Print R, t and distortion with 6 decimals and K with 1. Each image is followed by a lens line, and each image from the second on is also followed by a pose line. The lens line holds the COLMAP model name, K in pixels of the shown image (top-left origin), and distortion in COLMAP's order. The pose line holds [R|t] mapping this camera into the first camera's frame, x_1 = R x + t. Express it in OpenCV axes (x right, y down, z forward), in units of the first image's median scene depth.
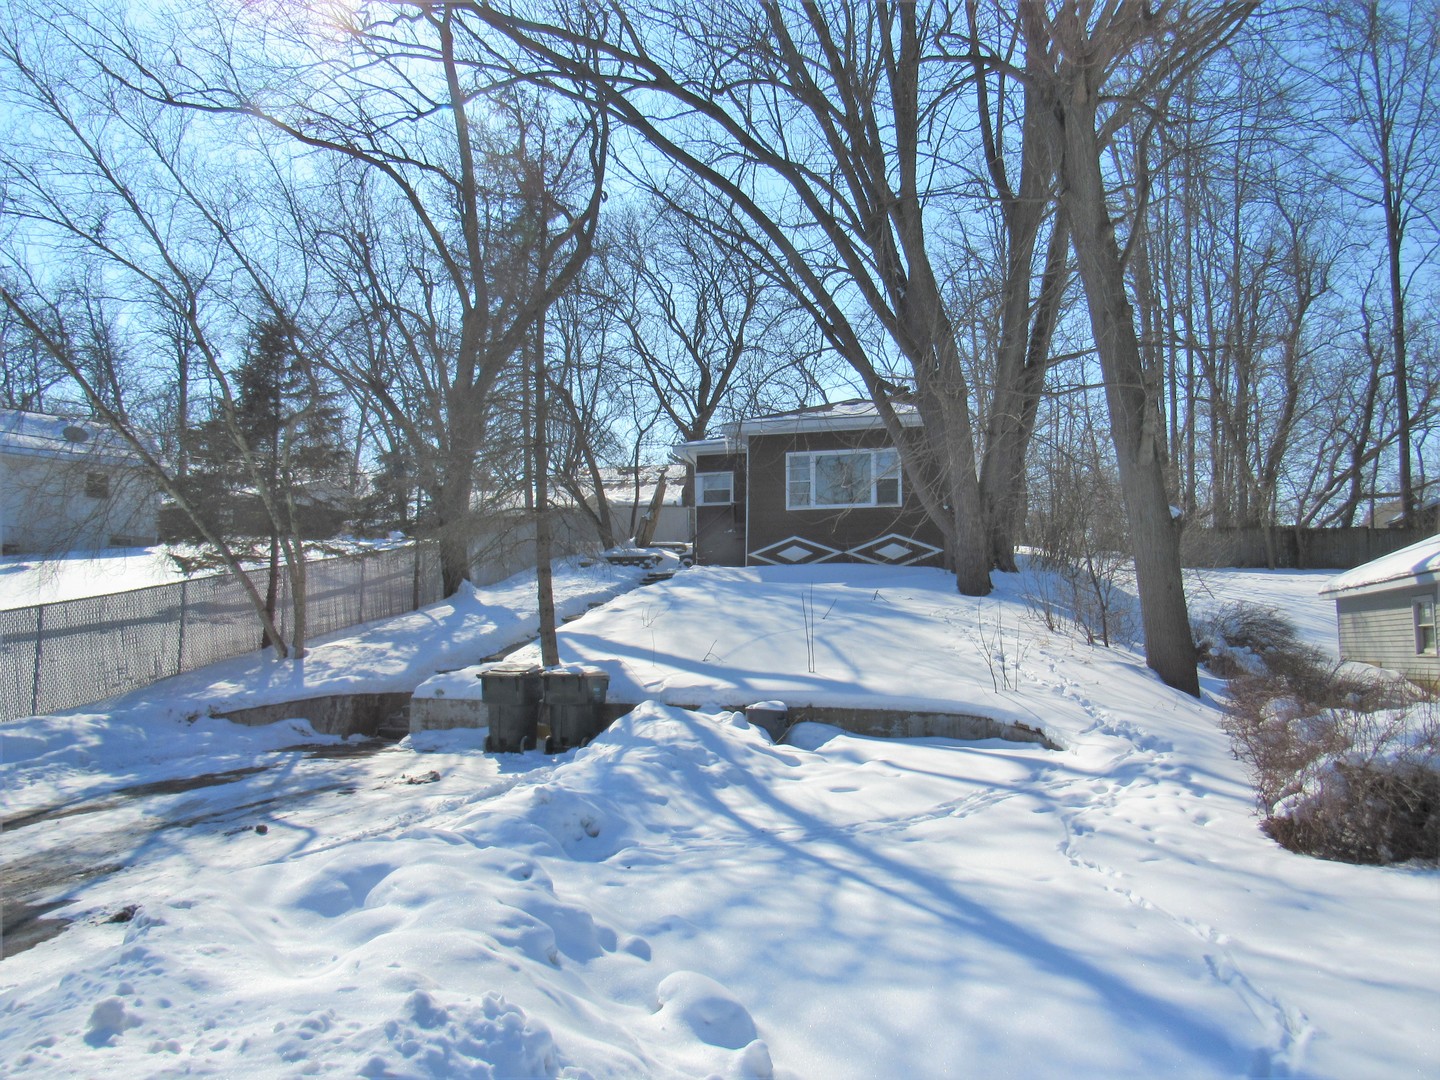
lens RADIAL K [[1030.3, 0, 724.2], [0, 1030.3, 548.9], [0, 0, 1]] dist [-0.028684, 0.001170]
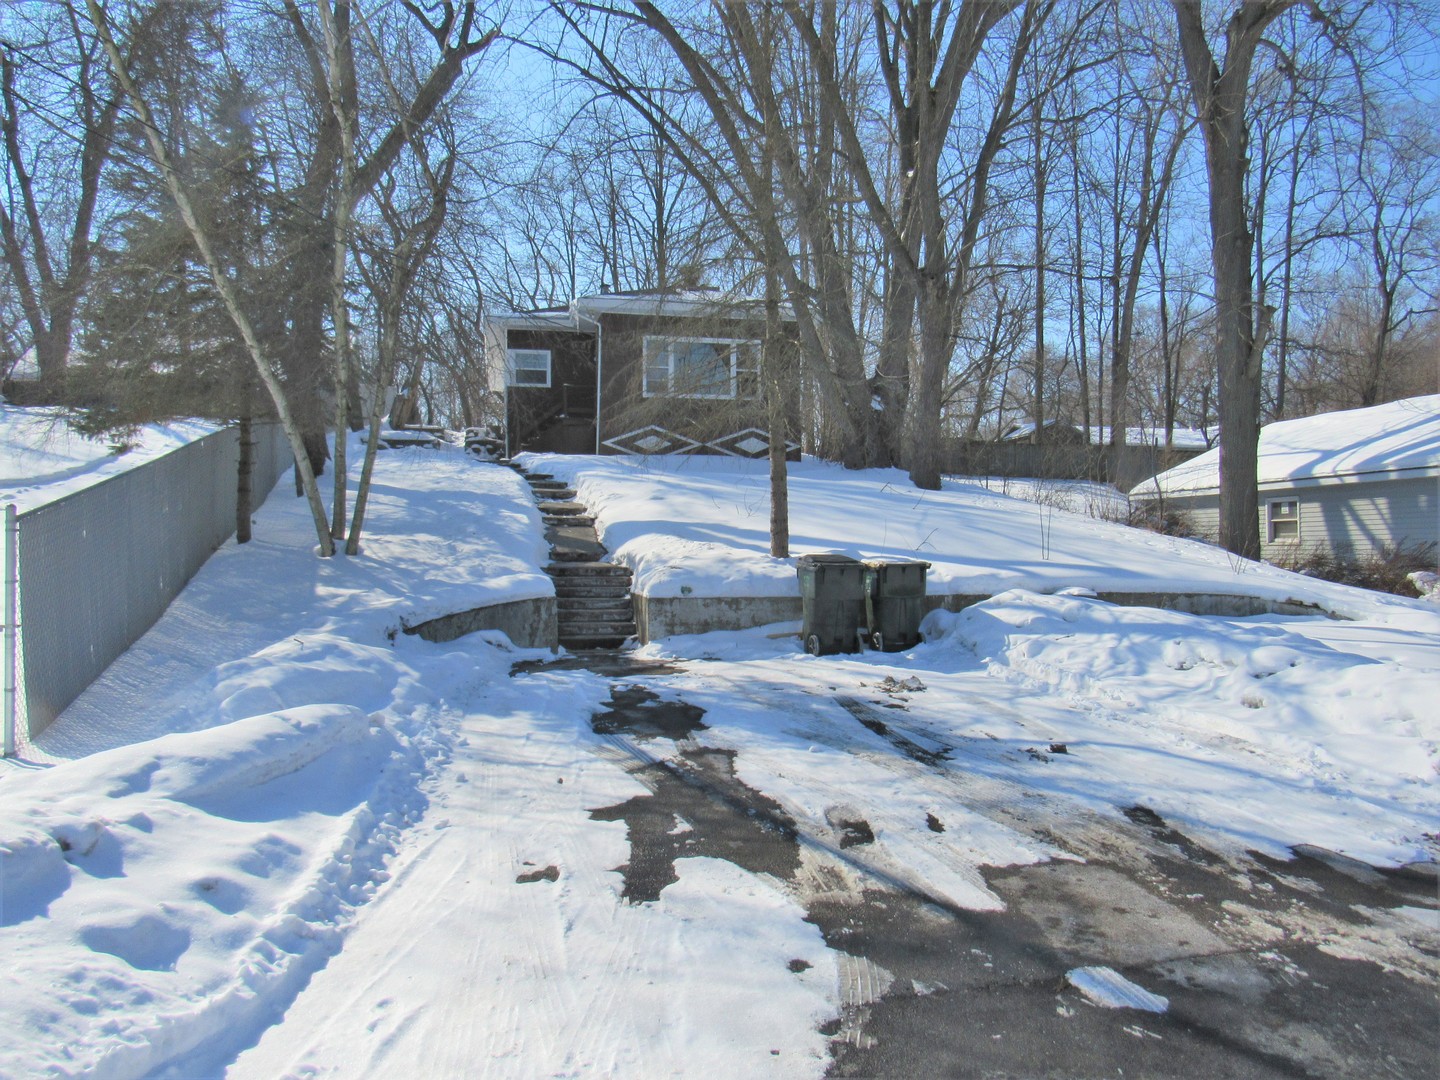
lens RADIAL K [[1030.3, 0, 724.2], [0, 1030.3, 548.9], [0, 0, 1]] dist [-0.028684, 0.001170]
pose [[0.880707, -0.007928, 0.473595, -0.328794], [-0.038215, 0.995411, 0.087727, 0.015824], [-0.472118, -0.095360, 0.876363, 0.127377]]
